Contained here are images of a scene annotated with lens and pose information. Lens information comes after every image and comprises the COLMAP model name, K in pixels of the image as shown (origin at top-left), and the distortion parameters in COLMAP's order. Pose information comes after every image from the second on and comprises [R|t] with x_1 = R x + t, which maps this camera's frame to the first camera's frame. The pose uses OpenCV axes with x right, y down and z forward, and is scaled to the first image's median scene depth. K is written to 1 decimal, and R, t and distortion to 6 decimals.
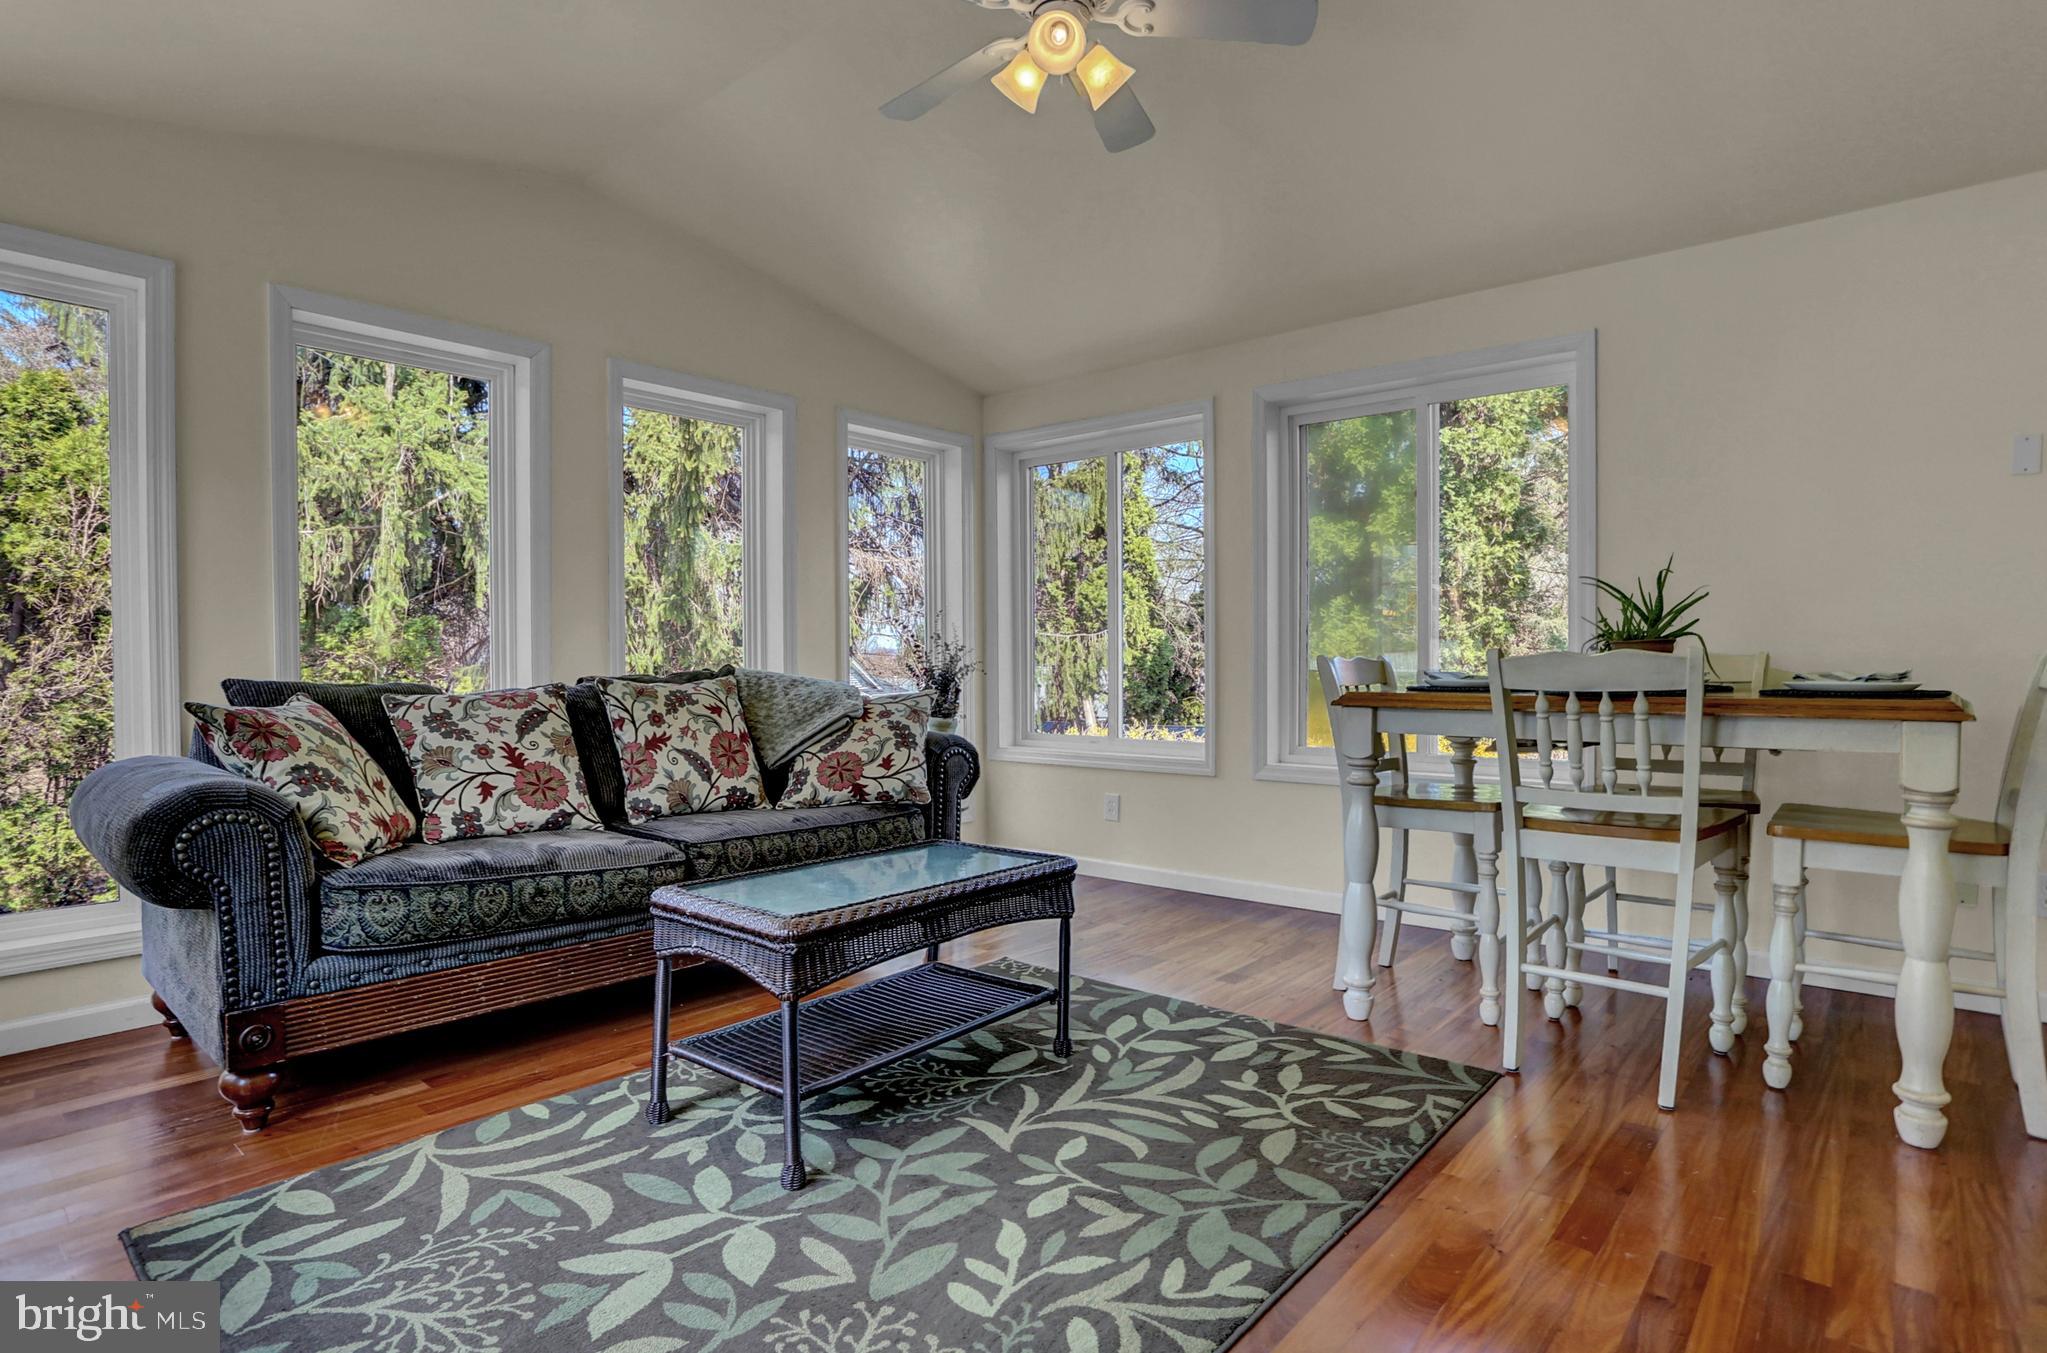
lens RADIAL K [[1055.2, 0, 1023.5], [0, 1055.2, 676.5], [0, 0, 1]] dist [-0.042217, 0.000893]
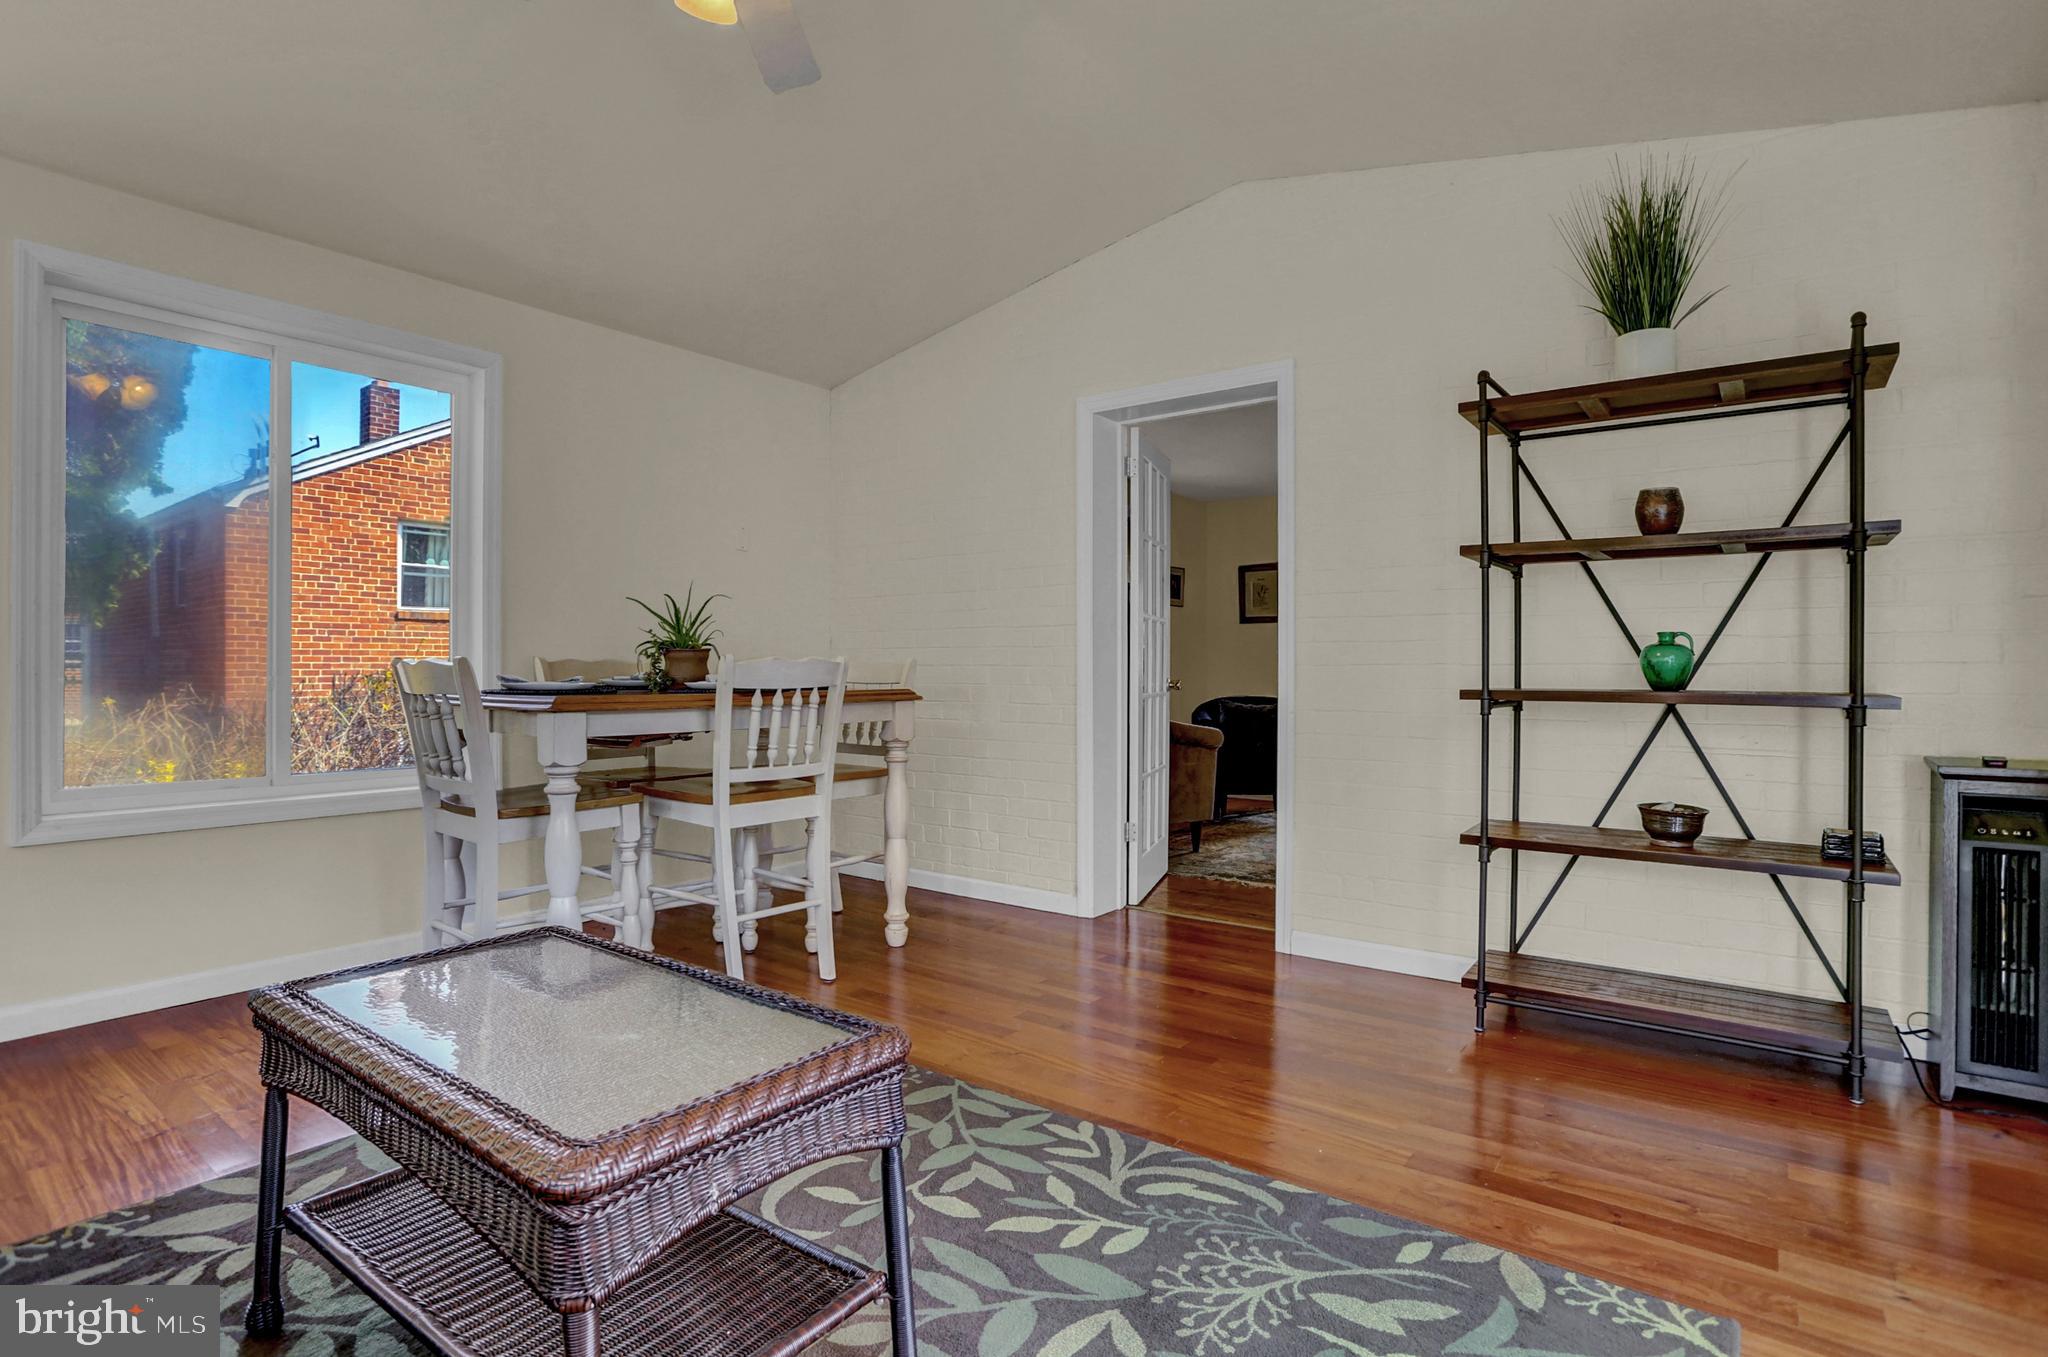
lens RADIAL K [[1003.9, 0, 1032.3], [0, 1003.9, 680.4], [0, 0, 1]] dist [-0.062540, 0.027202]
pose [[-0.061734, -0.006223, 0.998073, -0.613778], [0.009244, 0.999934, 0.006806, -0.000995], [-0.998050, 0.009646, -0.061673, 0.655843]]
